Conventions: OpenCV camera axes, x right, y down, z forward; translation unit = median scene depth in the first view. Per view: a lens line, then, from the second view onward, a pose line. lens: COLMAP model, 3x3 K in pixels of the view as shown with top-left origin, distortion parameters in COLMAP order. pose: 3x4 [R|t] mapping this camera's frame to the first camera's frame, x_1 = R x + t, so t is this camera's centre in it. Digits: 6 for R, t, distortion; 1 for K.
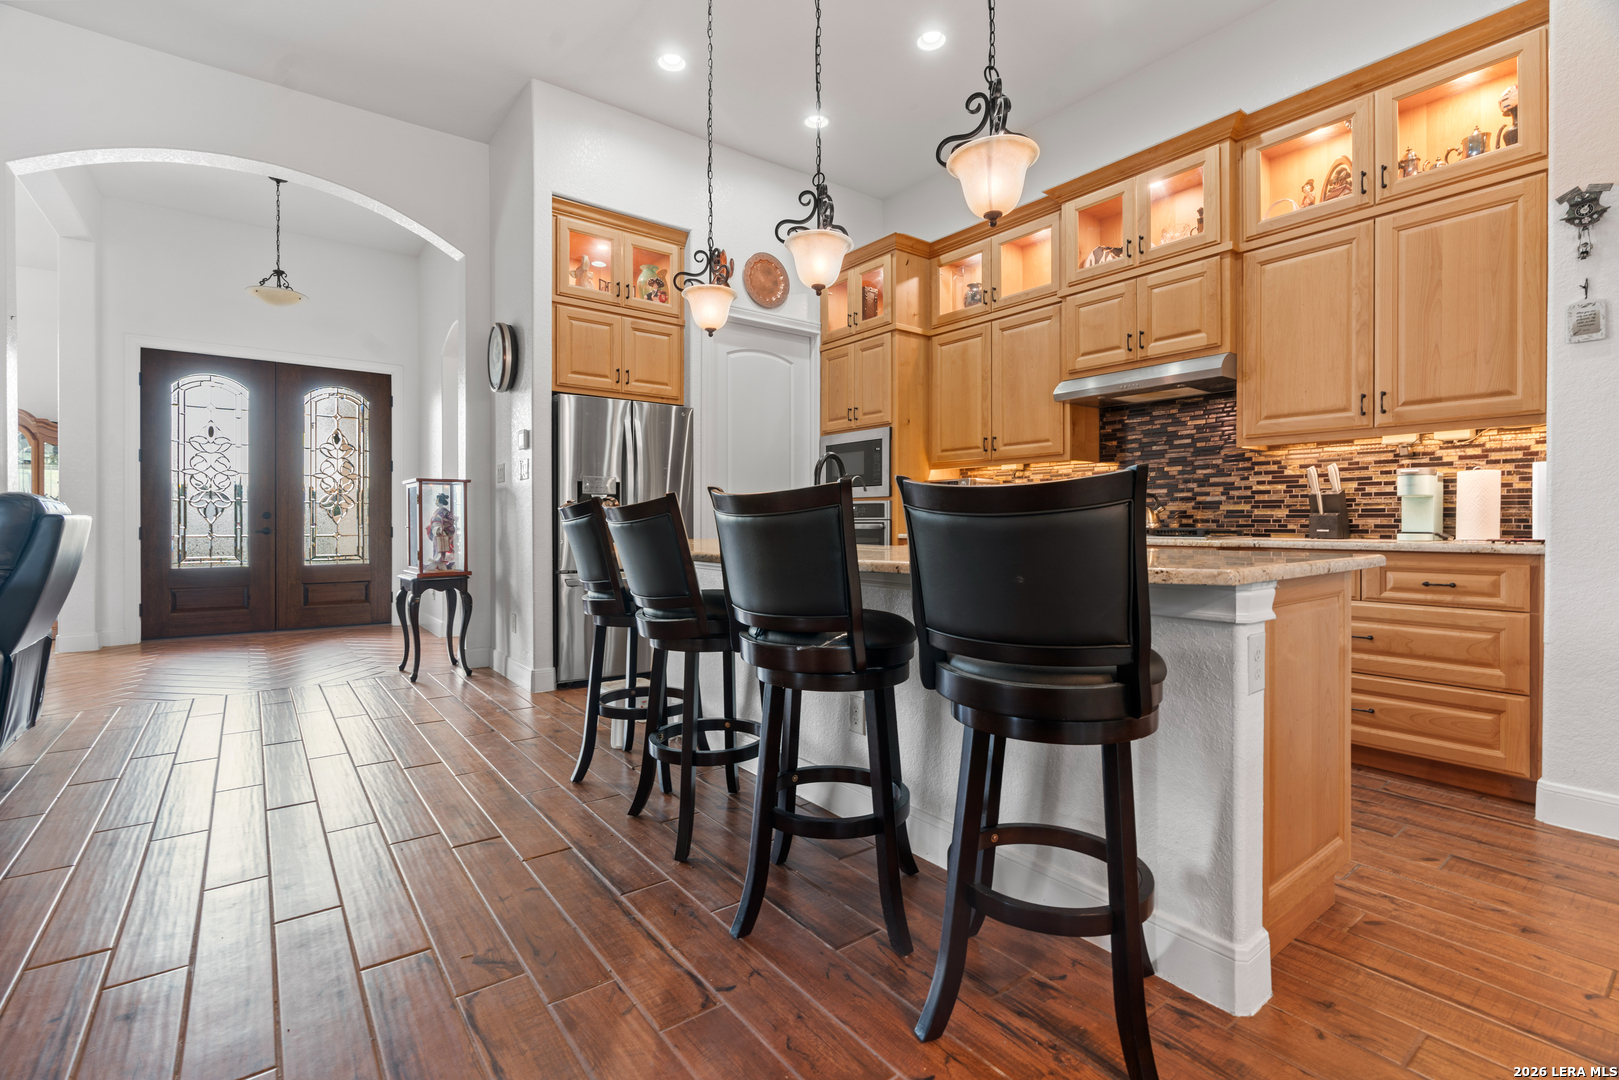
lens RADIAL K [[728.8, 0, 797.3], [0, 728.8, 530.0], [0, 0, 1]] dist [-0.009904, 0.002215]
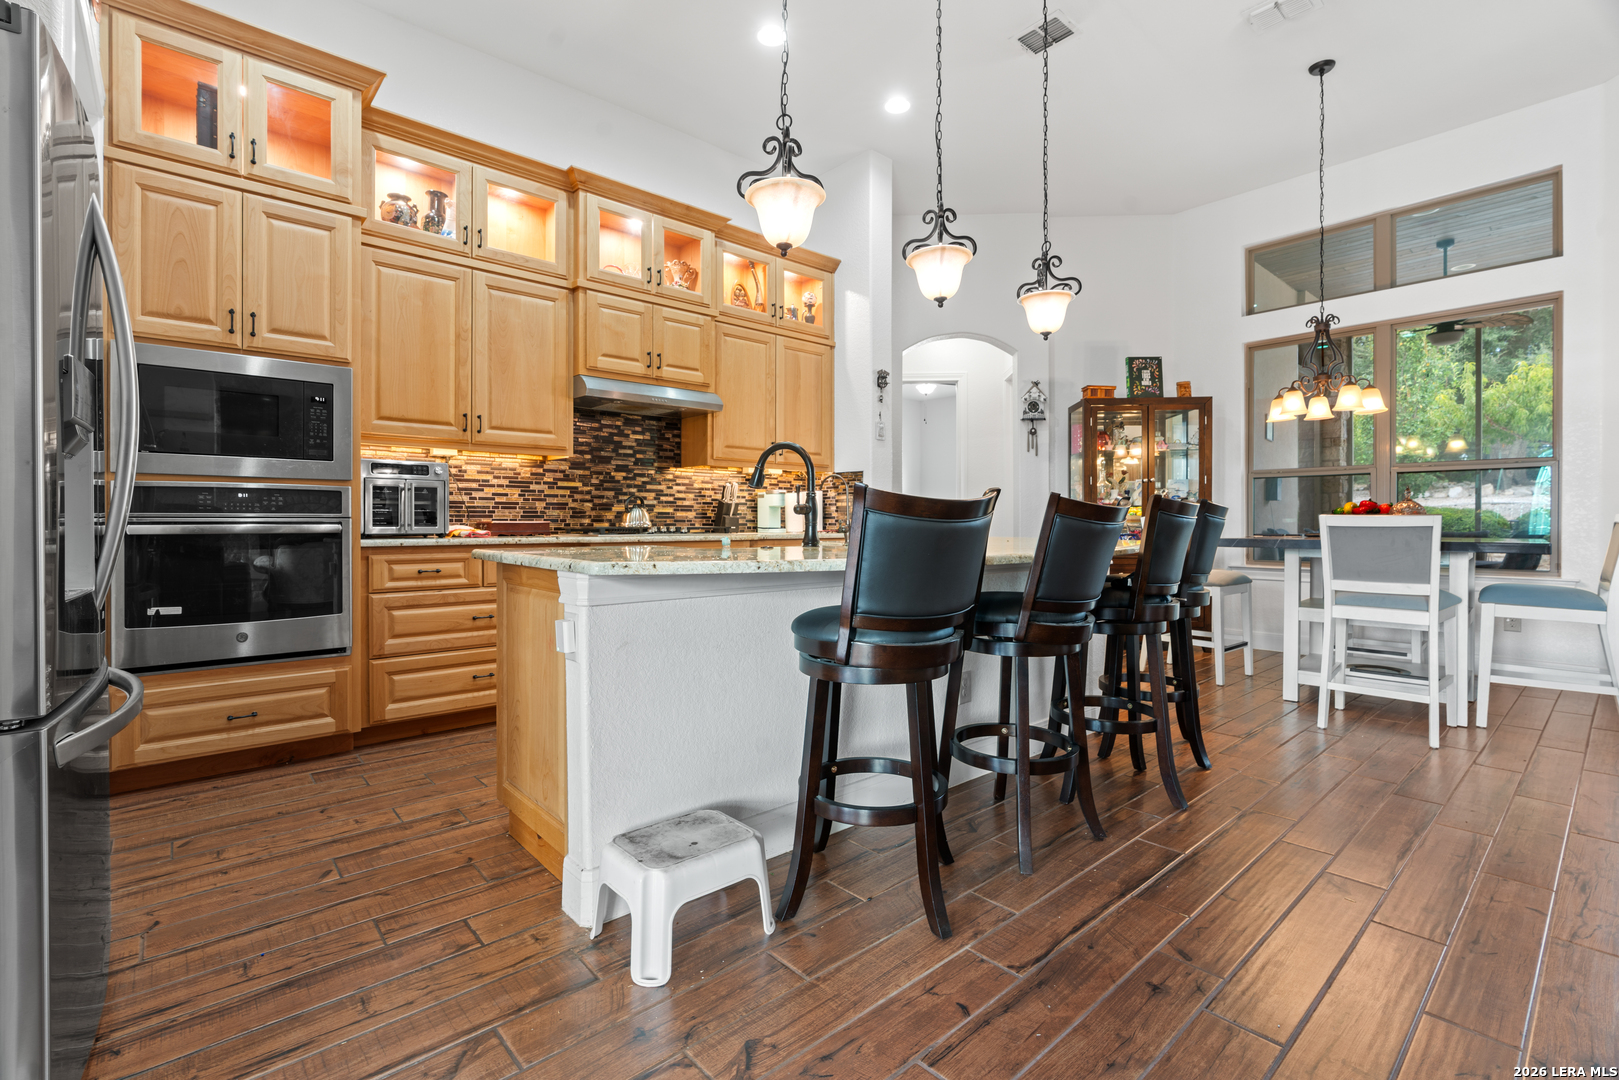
lens RADIAL K [[728.8, 0, 797.5], [0, 728.8, 529.0], [0, 0, 1]] dist [-0.009904, 0.002215]
pose [[-0.076374, -0.010805, 0.997021, -0.655698], [0.008472, 0.999898, 0.011486, -0.010300], [-0.997043, 0.009324, -0.076274, 0.837413]]
